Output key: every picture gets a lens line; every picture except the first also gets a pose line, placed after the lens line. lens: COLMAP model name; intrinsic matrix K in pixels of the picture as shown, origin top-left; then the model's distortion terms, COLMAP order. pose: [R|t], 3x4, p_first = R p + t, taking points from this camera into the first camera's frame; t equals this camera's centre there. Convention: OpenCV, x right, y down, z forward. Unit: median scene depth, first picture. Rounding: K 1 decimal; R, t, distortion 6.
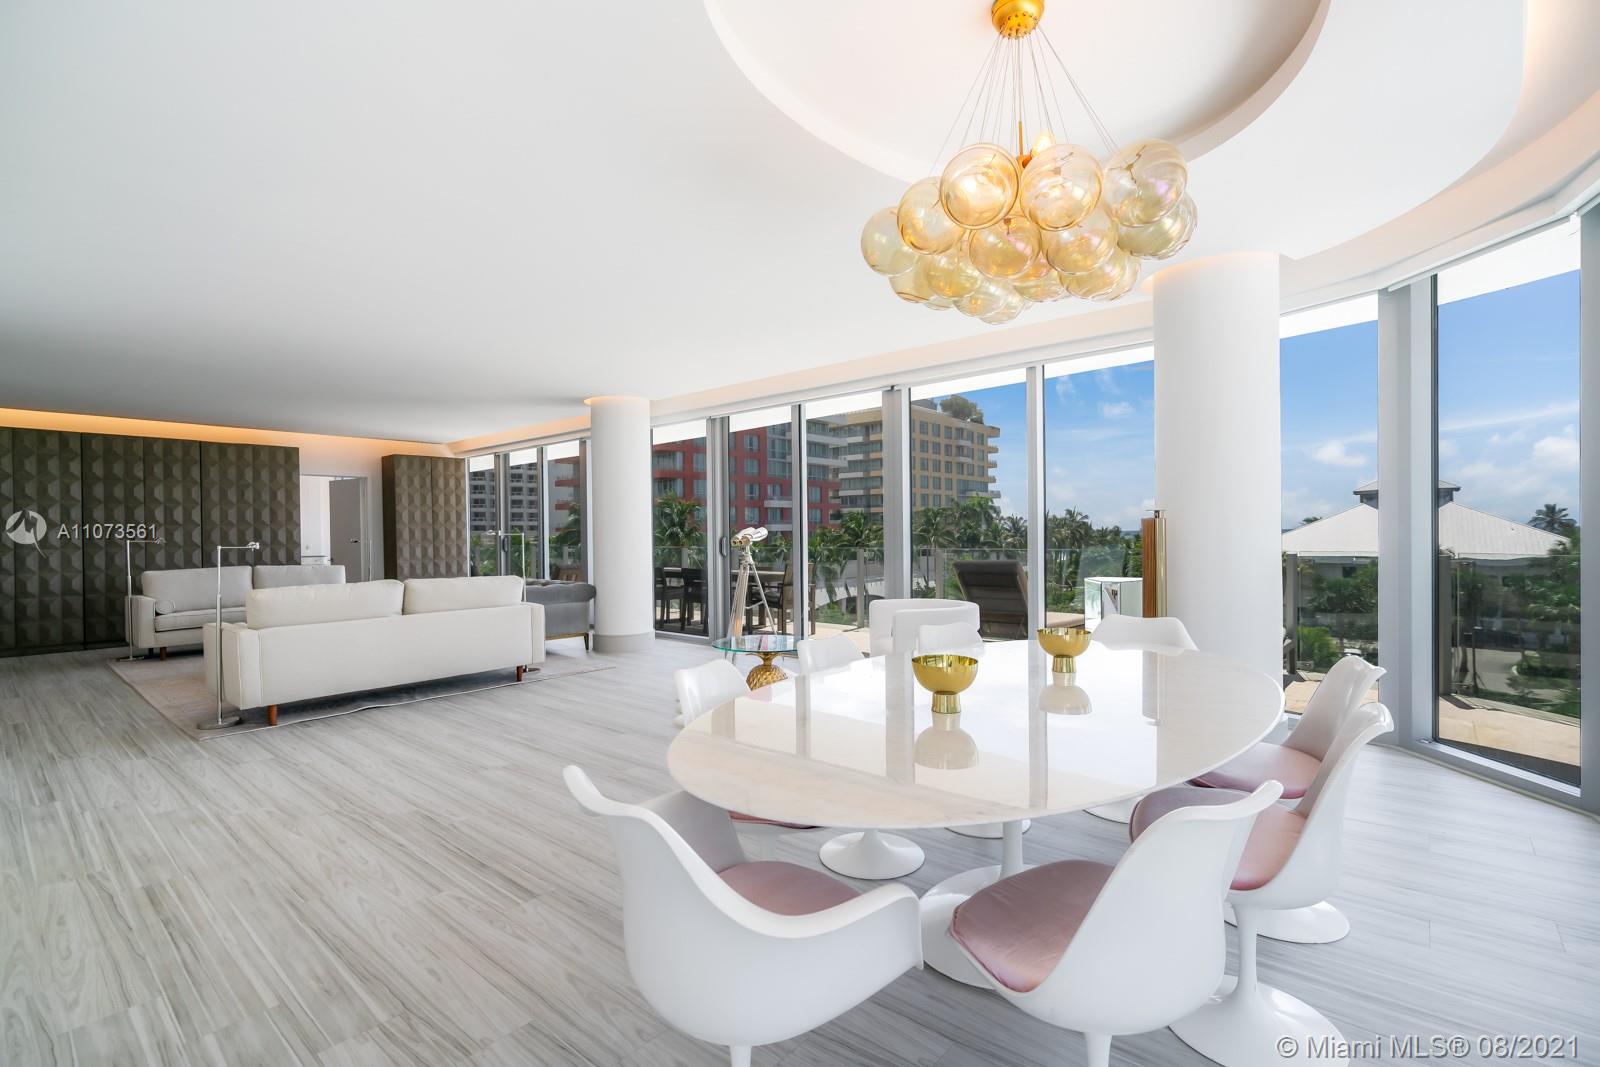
lens RADIAL K [[739.2, 0, 803.7], [0, 739.2, 545.2], [0, 0, 1]] dist [-0.003496, 0.000052]
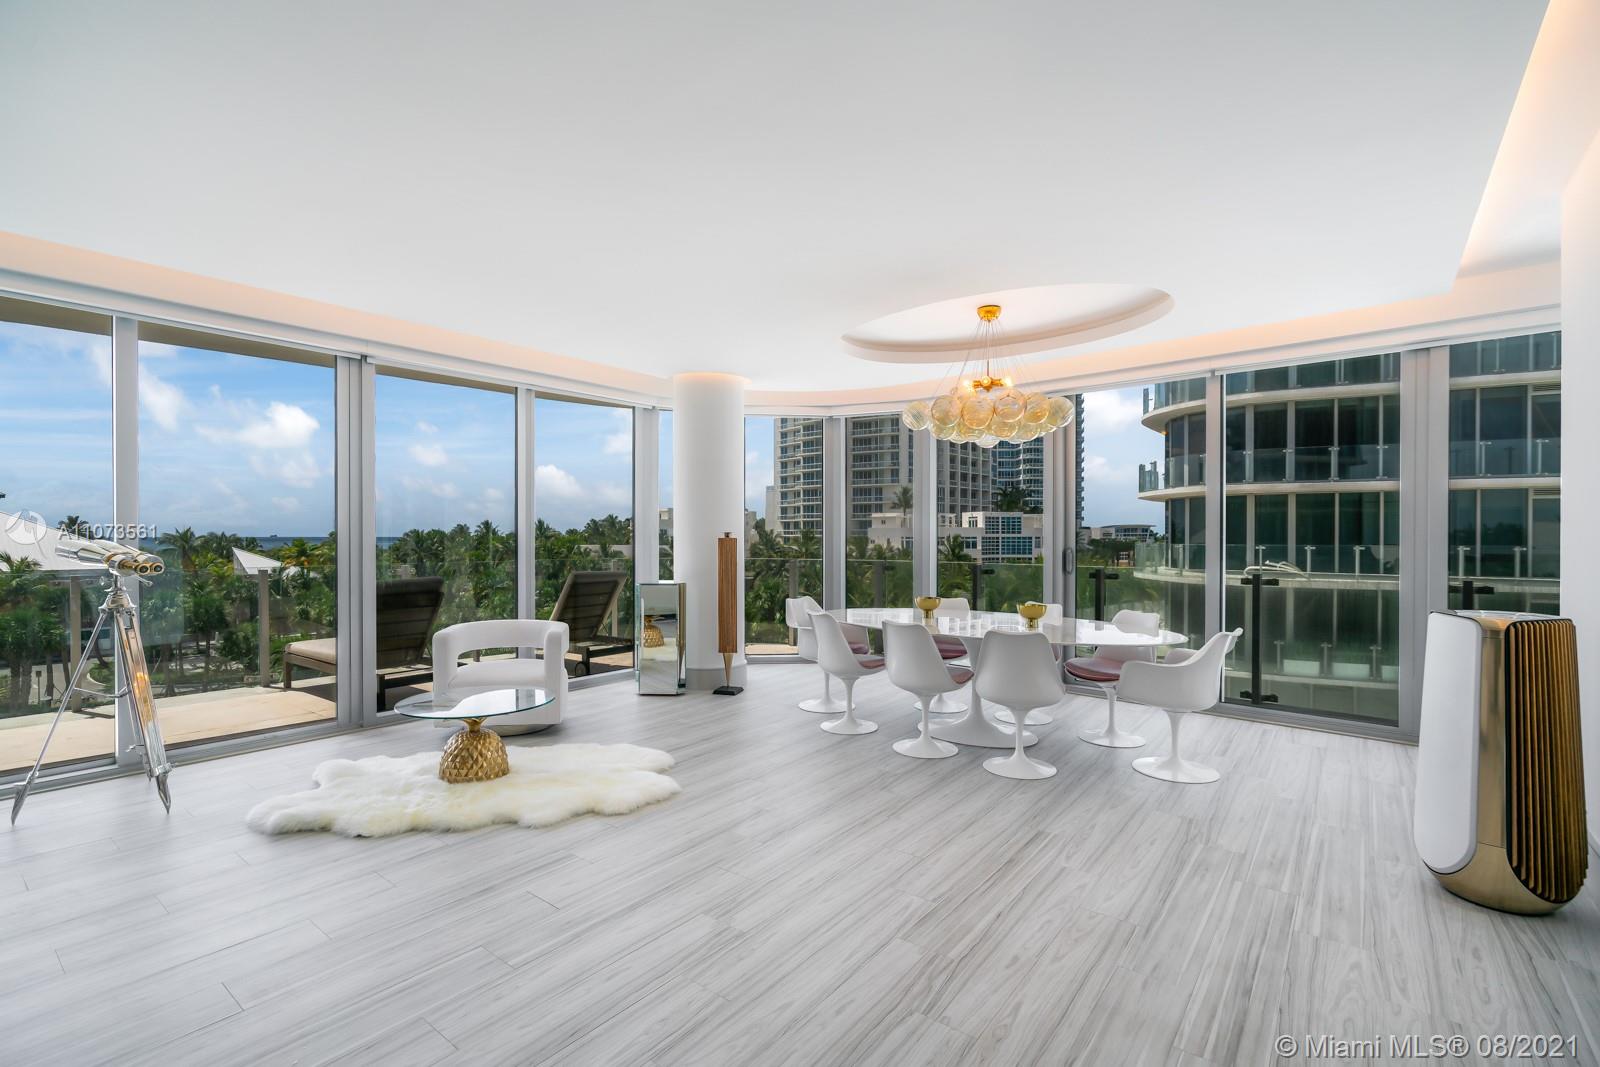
lens RADIAL K [[739.2, 0, 789.0], [0, 739.2, 532.4], [0, 0, 1]] dist [-0.003496, 0.000052]
pose [[-0.056991, 0.012861, 0.998292, -1.383072], [0.016022, 0.999800, -0.011966, -0.031250], [-0.998246, 0.015313, -0.057185, 1.276188]]
